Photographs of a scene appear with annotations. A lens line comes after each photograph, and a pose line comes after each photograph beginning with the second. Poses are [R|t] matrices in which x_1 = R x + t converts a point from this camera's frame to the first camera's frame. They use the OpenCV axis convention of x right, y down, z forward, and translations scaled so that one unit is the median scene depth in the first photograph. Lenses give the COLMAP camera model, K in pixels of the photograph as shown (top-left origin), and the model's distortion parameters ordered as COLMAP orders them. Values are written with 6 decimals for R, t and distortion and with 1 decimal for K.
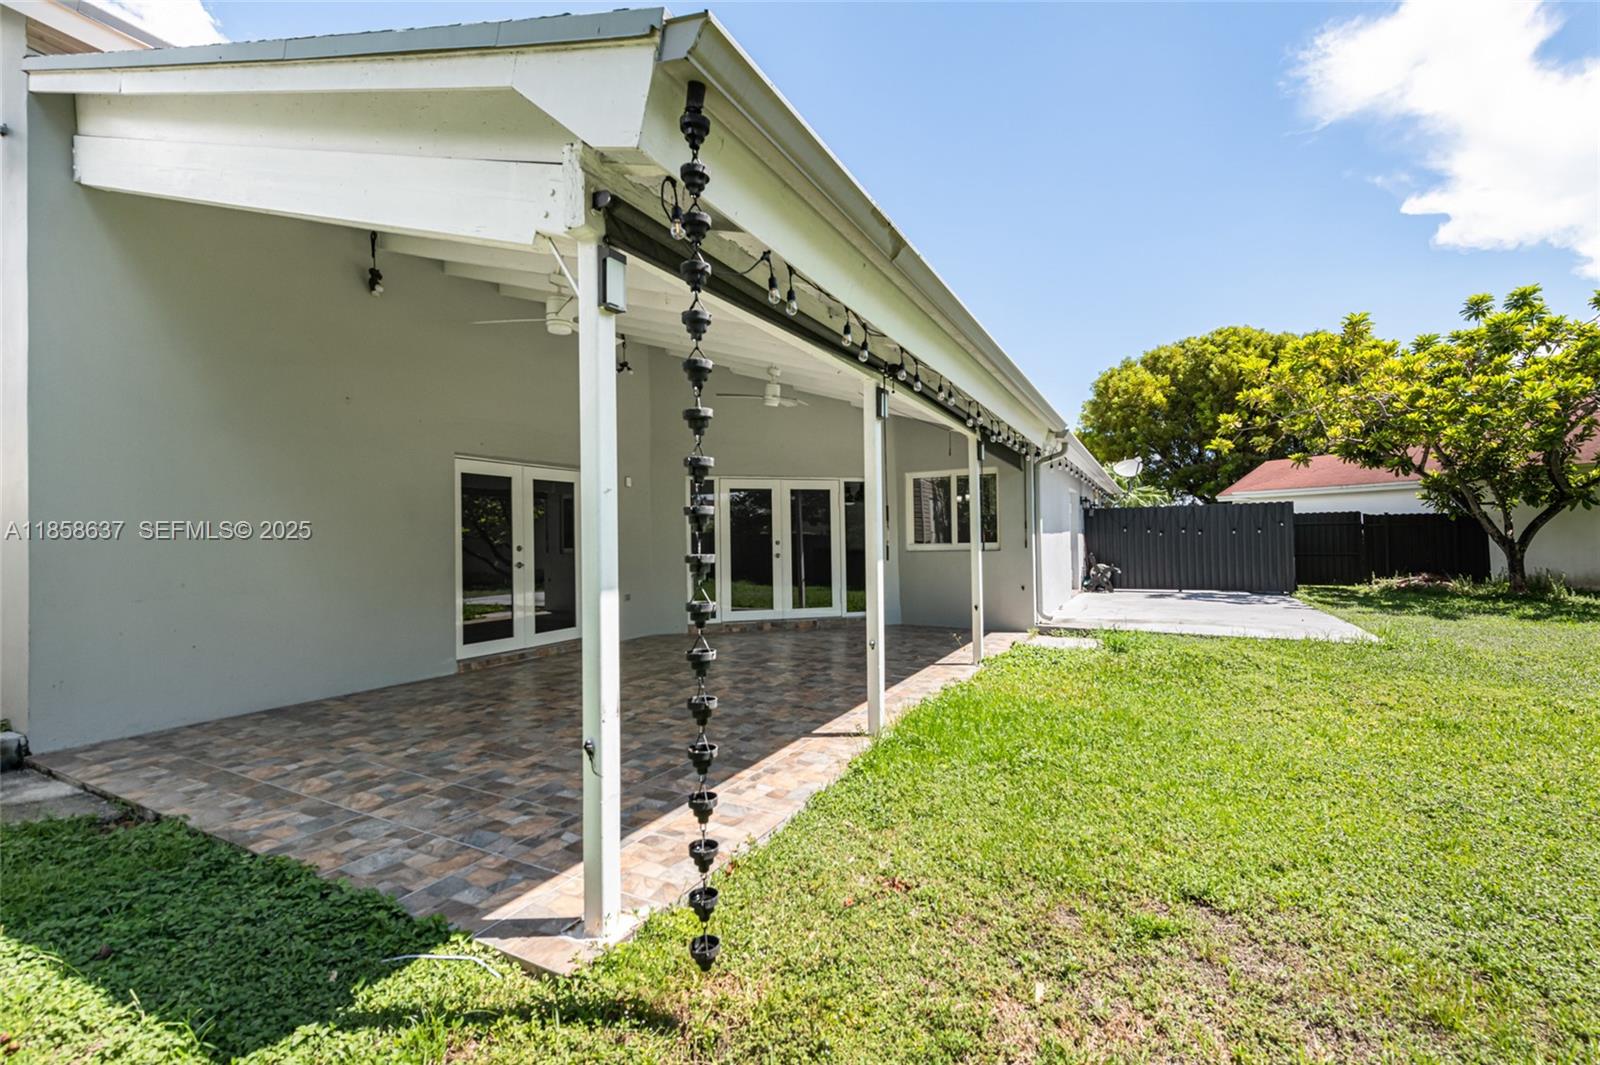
lens RADIAL K [[730.8, 0, 793.7], [0, 730.8, 534.2], [0, 0, 1]] dist [0.019253, -0.003173]
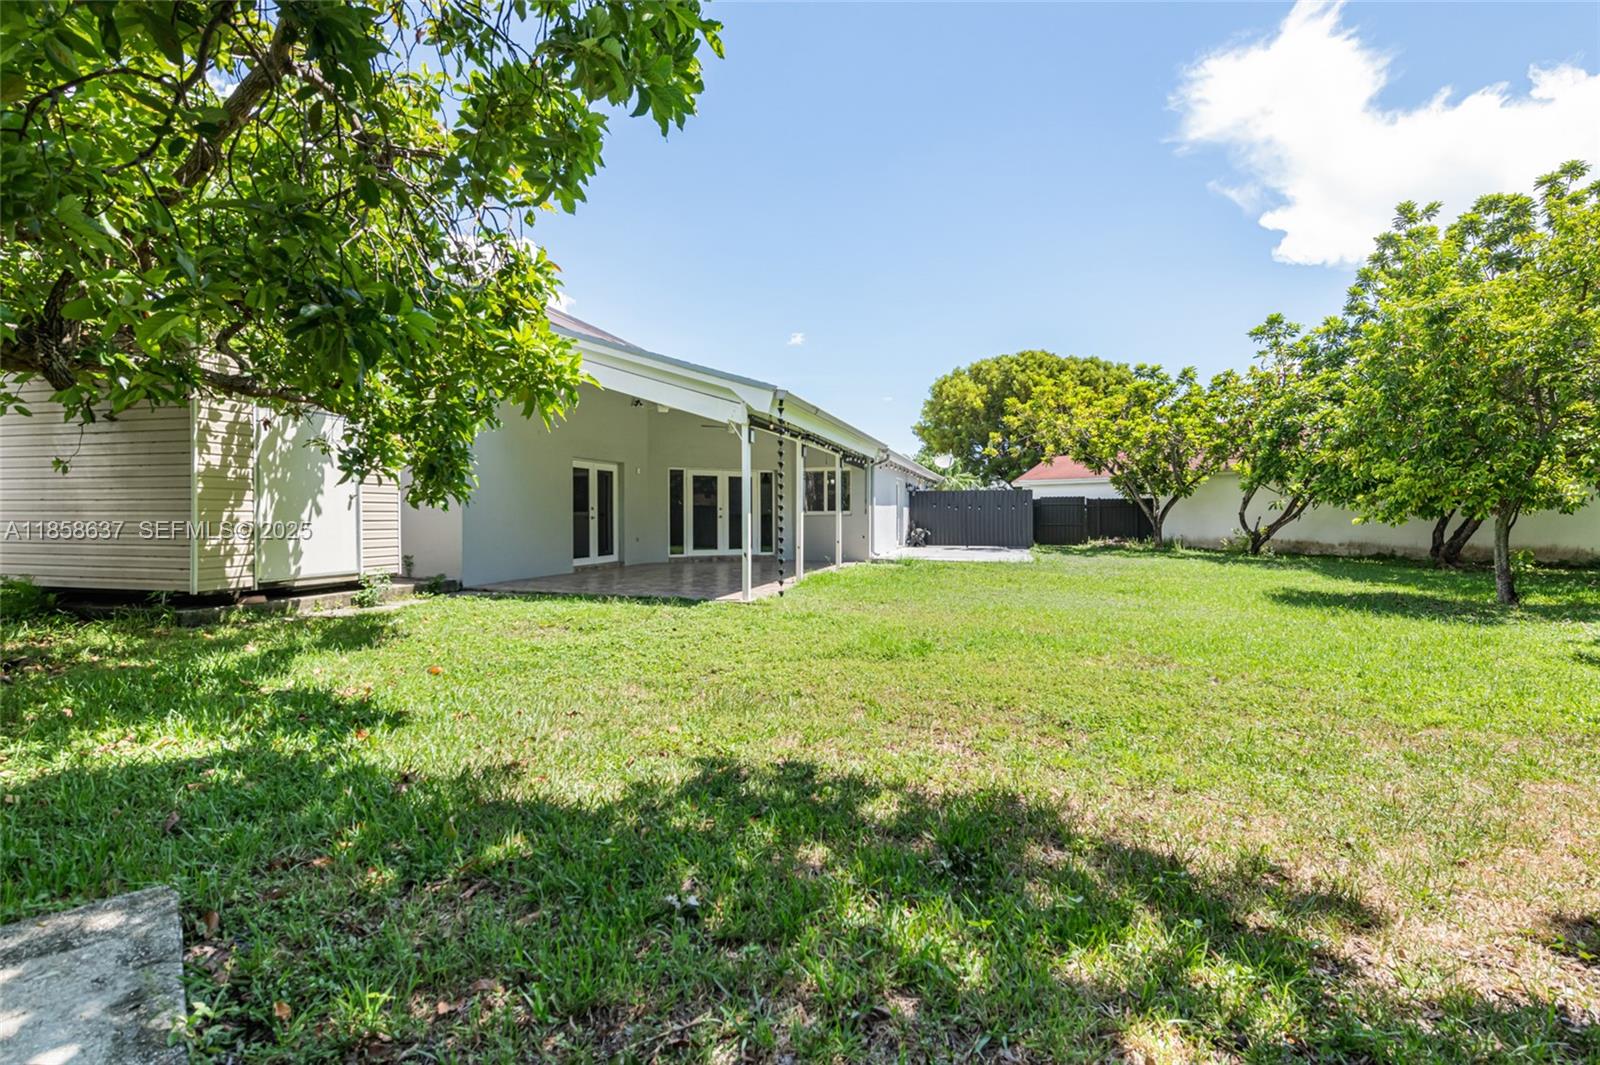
lens RADIAL K [[730.8, 0, 804.3], [0, 730.8, 527.6], [0, 0, 1]] dist [0.019253, -0.003173]
pose [[0.979568, 0.012082, 0.200752, -0.099775], [-0.017451, 0.999535, 0.024996, 0.005634], [-0.200357, -0.027988, 0.979323, -0.384575]]
